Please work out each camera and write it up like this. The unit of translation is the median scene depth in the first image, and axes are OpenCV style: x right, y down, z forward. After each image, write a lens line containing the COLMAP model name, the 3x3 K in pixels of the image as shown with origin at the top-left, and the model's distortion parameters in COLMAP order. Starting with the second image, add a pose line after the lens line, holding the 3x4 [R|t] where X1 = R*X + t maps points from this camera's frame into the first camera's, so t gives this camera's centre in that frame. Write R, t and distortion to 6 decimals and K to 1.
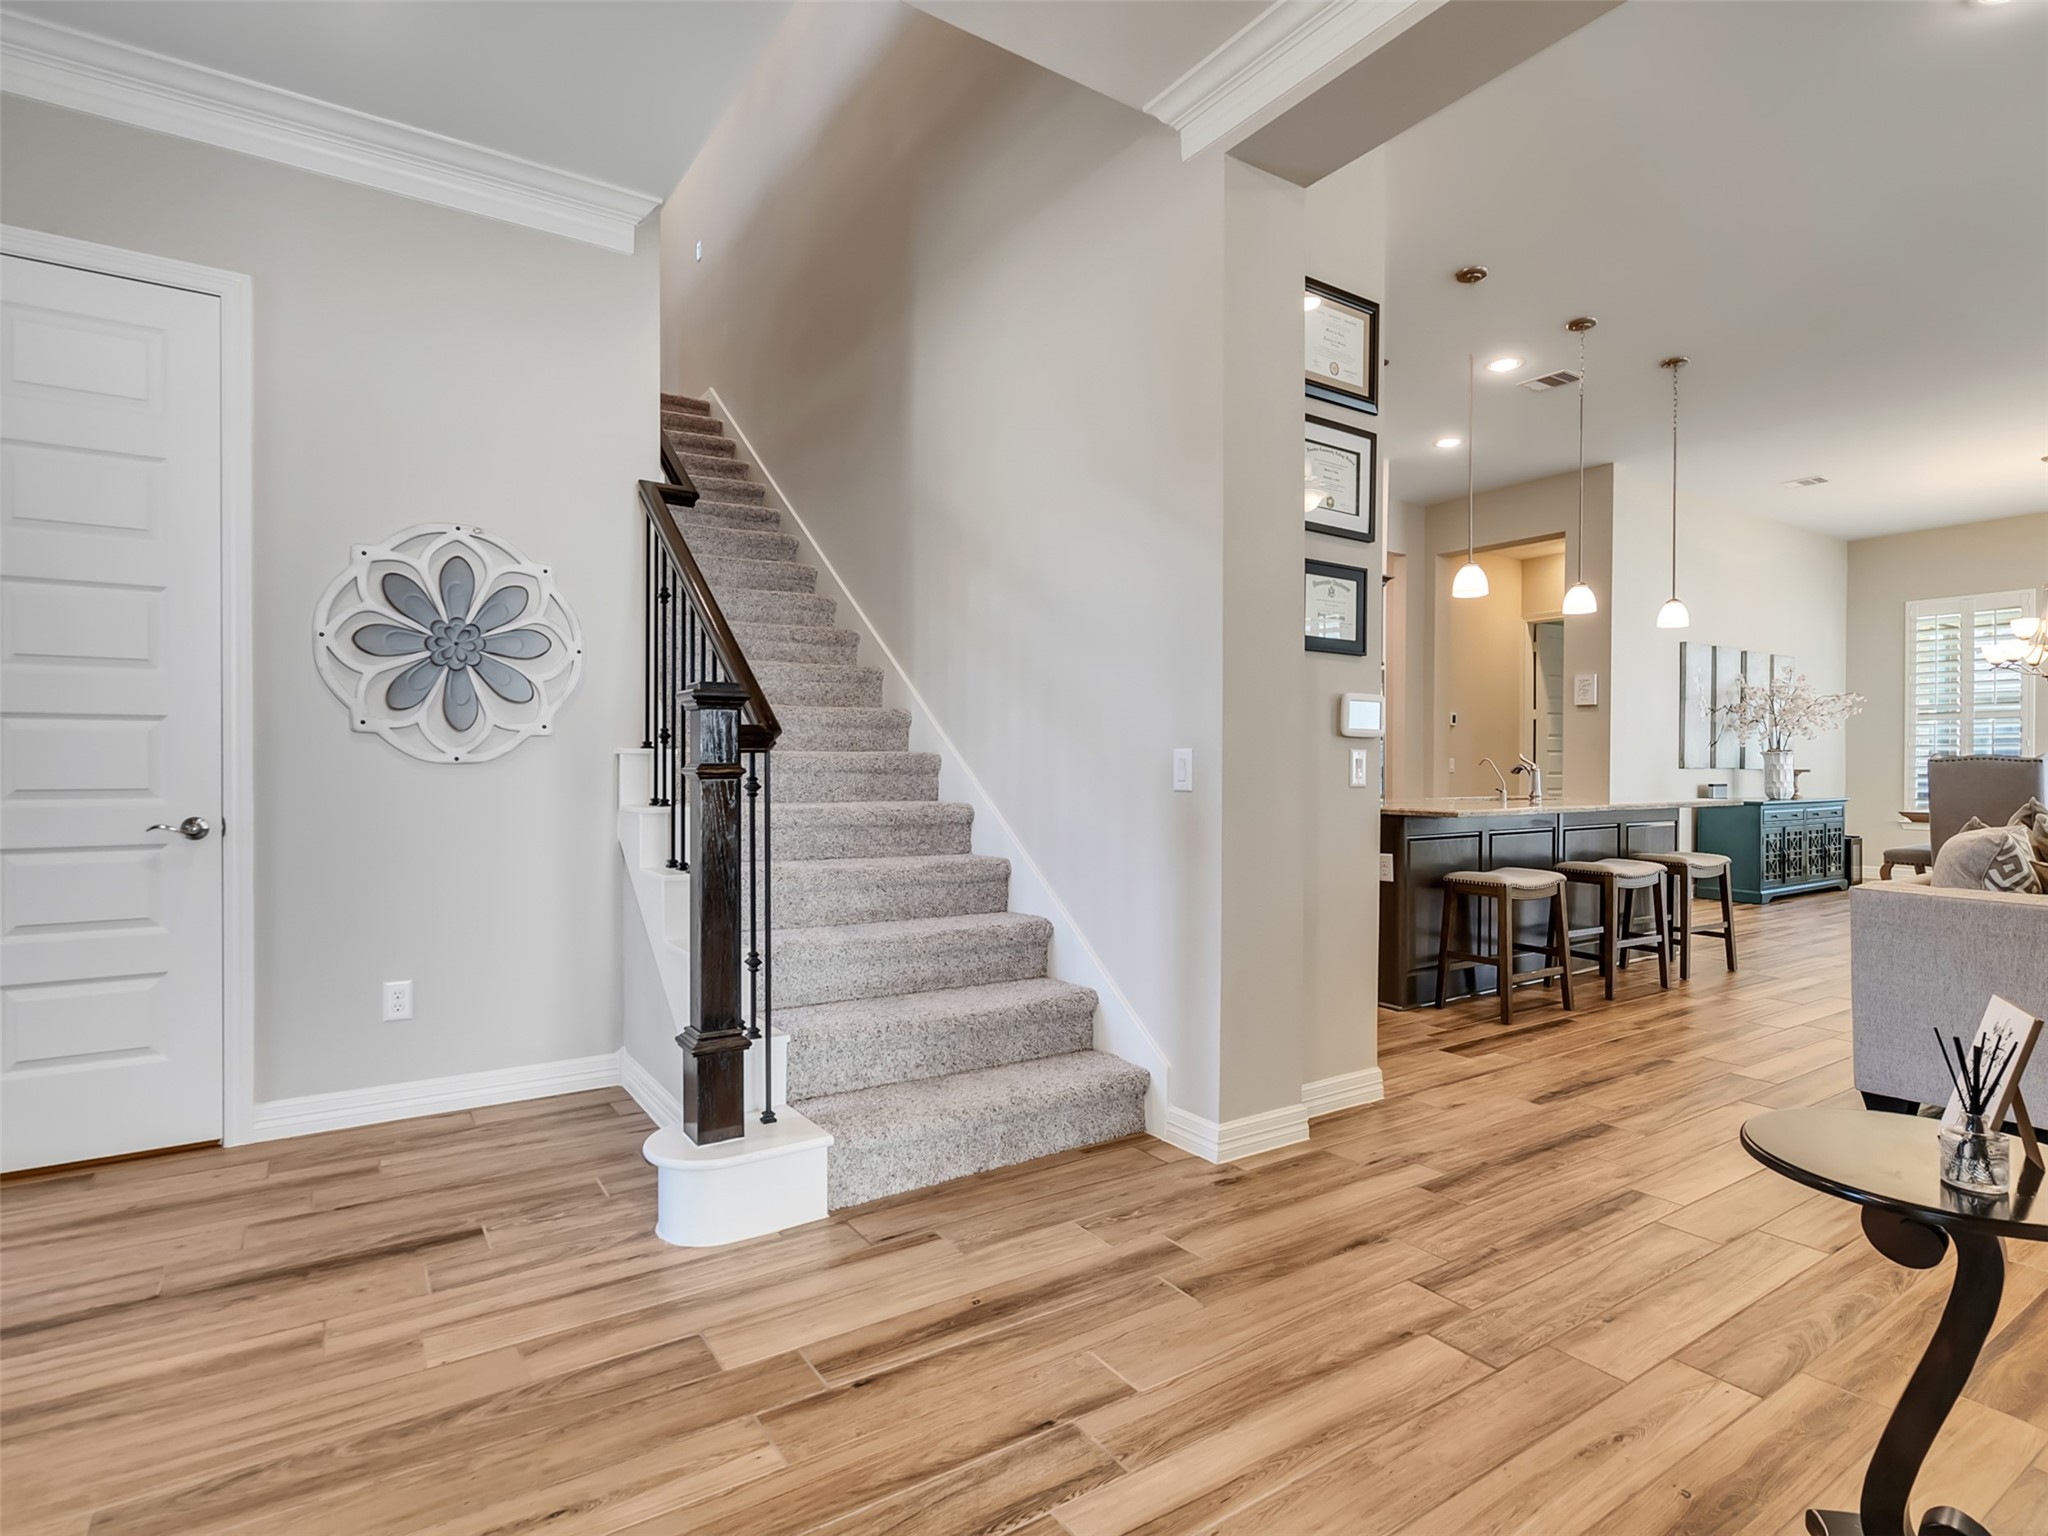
lens RADIAL K [[1047.0, 0, 1005.8], [0, 1047.0, 770.5], [0, 0, 1]] dist [-0.005606, 0.003336]
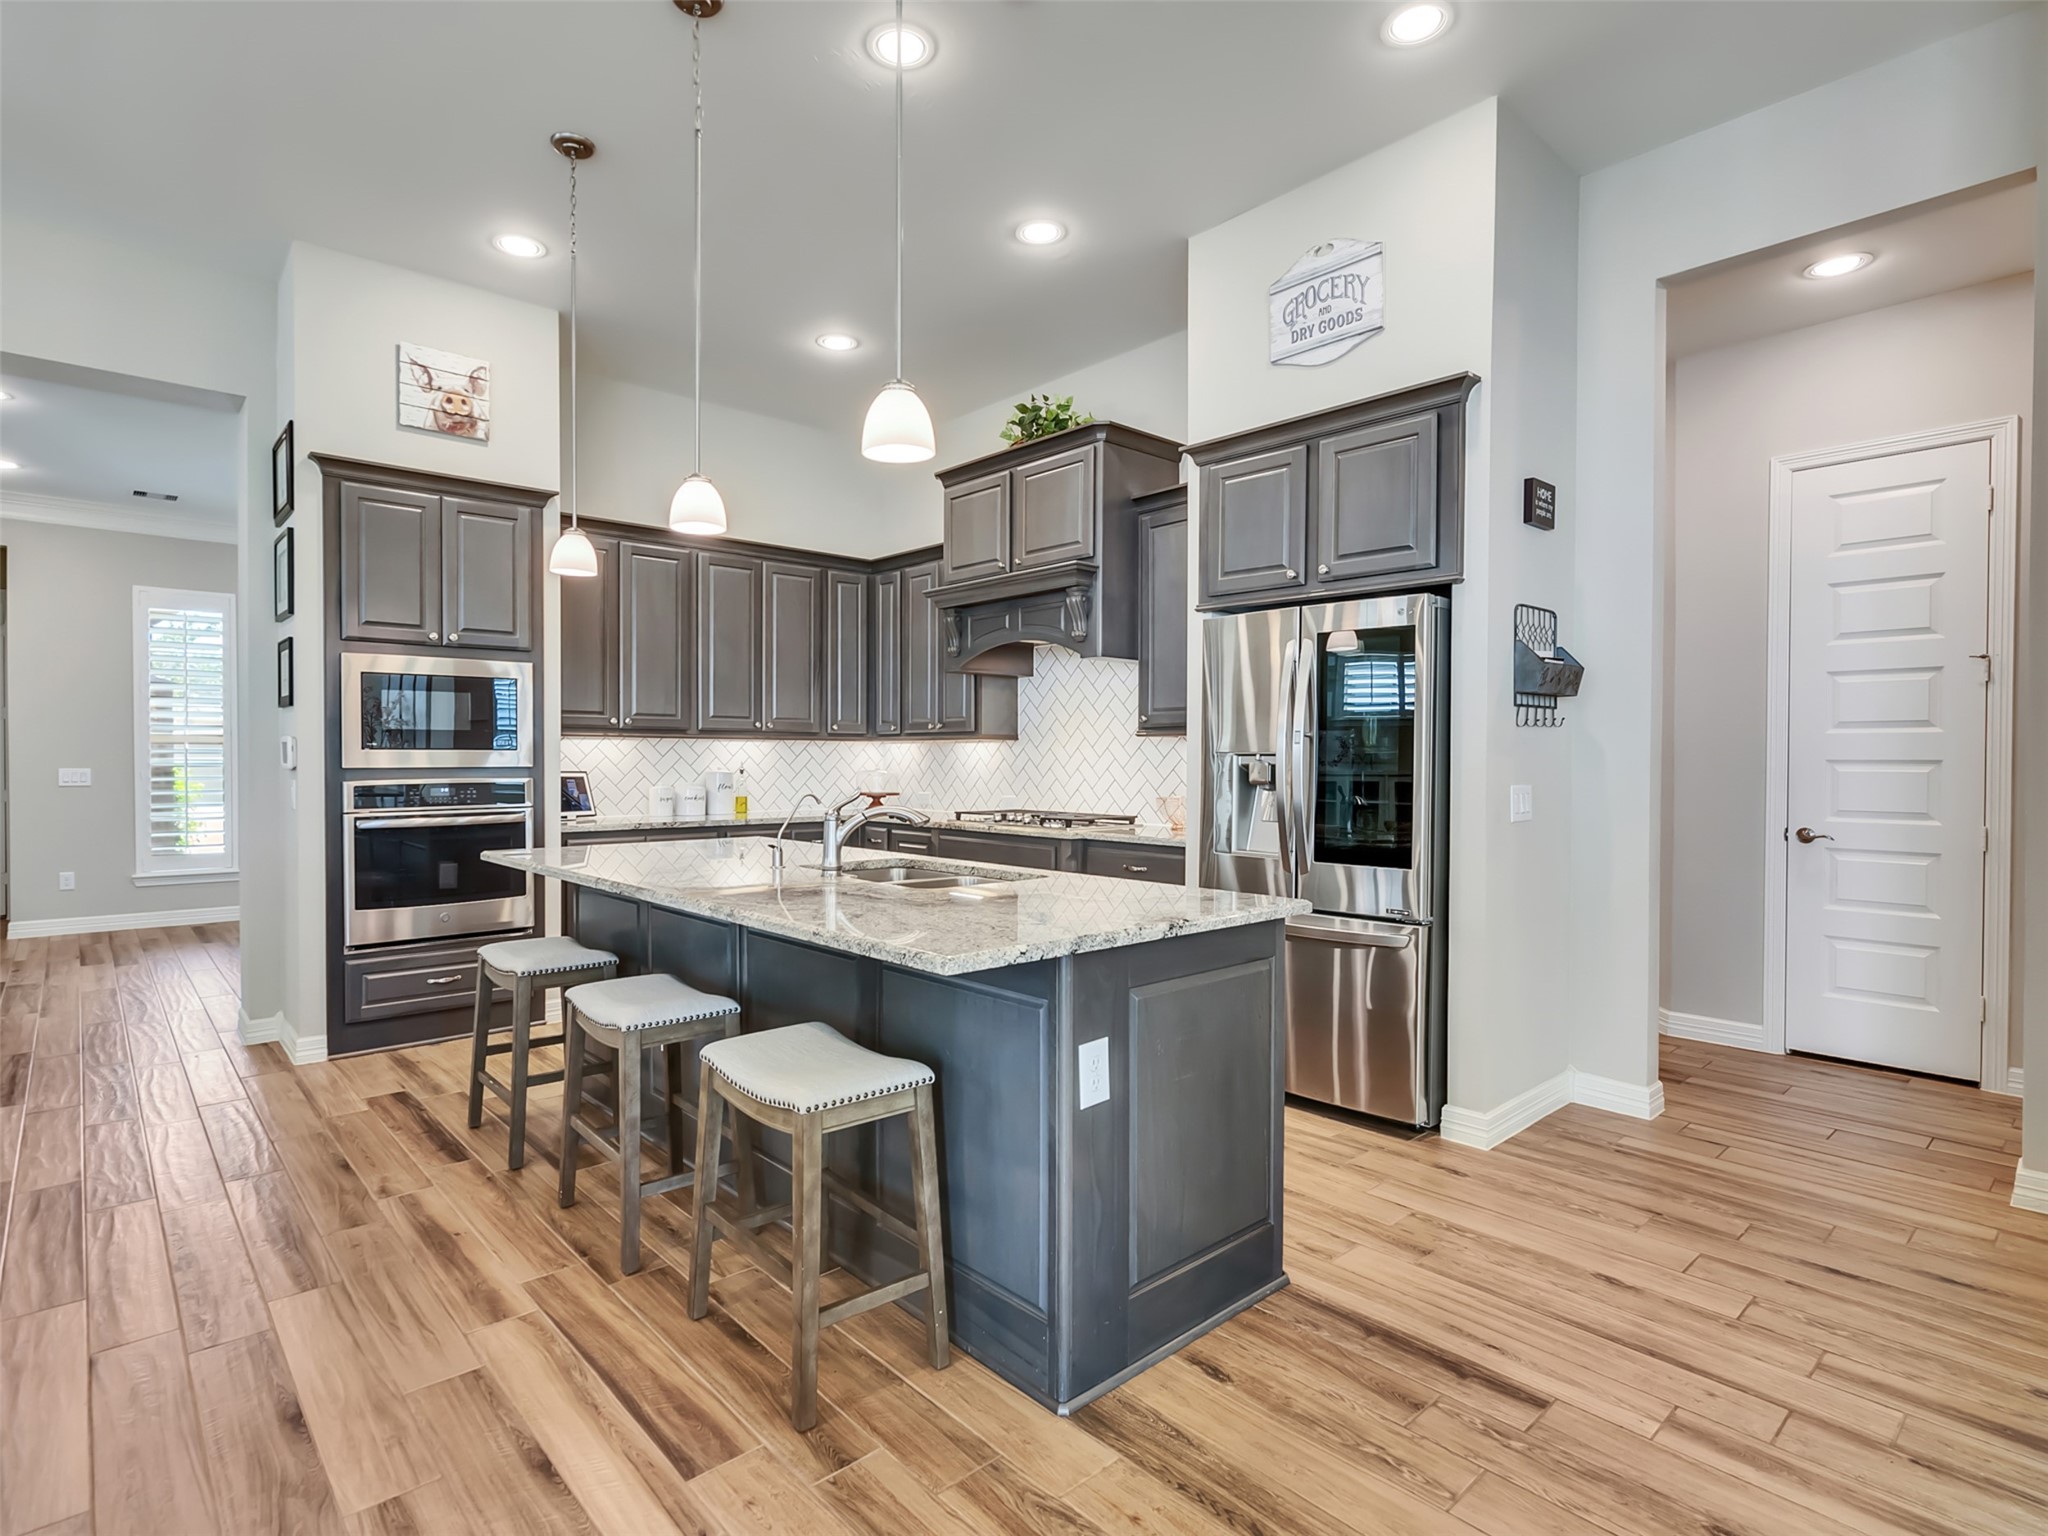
lens RADIAL K [[1047.0, 0, 1009.1], [0, 1047.0, 774.1], [0, 0, 1]] dist [-0.005606, 0.003336]
pose [[0.152384, 0.012667, -0.988240, 1.209044], [-0.009512, 0.999890, 0.011350, -0.034693], [0.988276, 0.007670, 0.152488, 1.169806]]
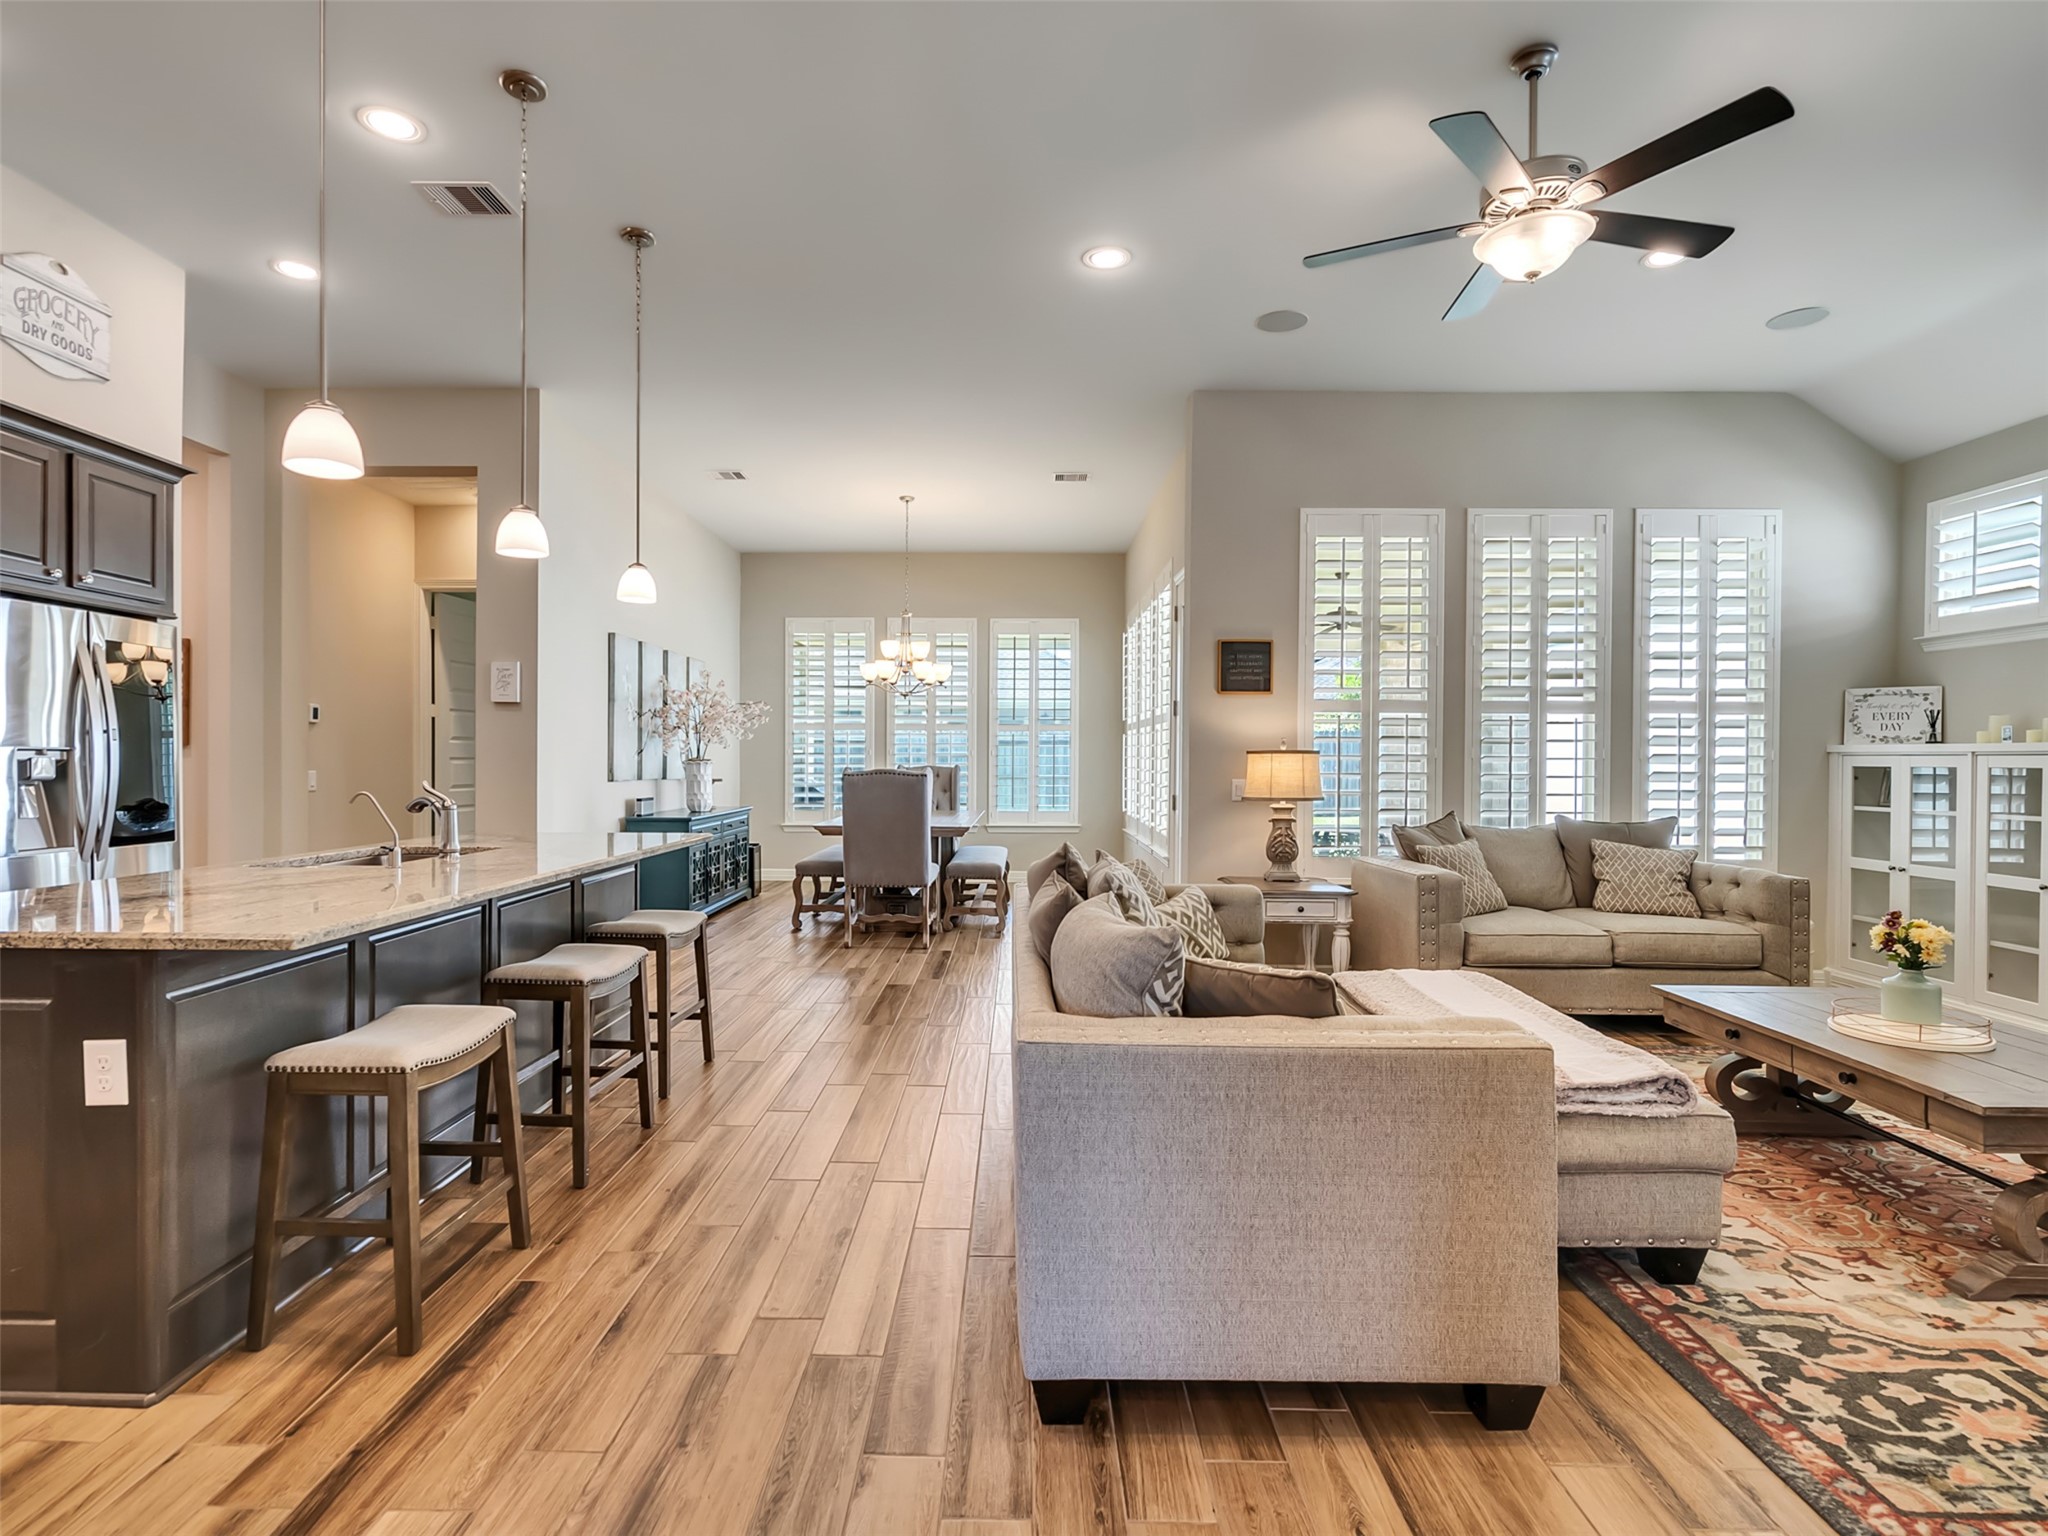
lens RADIAL K [[1047.0, 0, 1005.6], [0, 1047.0, 767.9], [0, 0, 1]] dist [-0.005606, 0.003336]
pose [[0.558471, -0.007352, 0.829491, 0.211295], [0.003321, 0.999973, 0.006627, -0.031043], [-0.829517, -0.000946, 0.558480, 0.453255]]
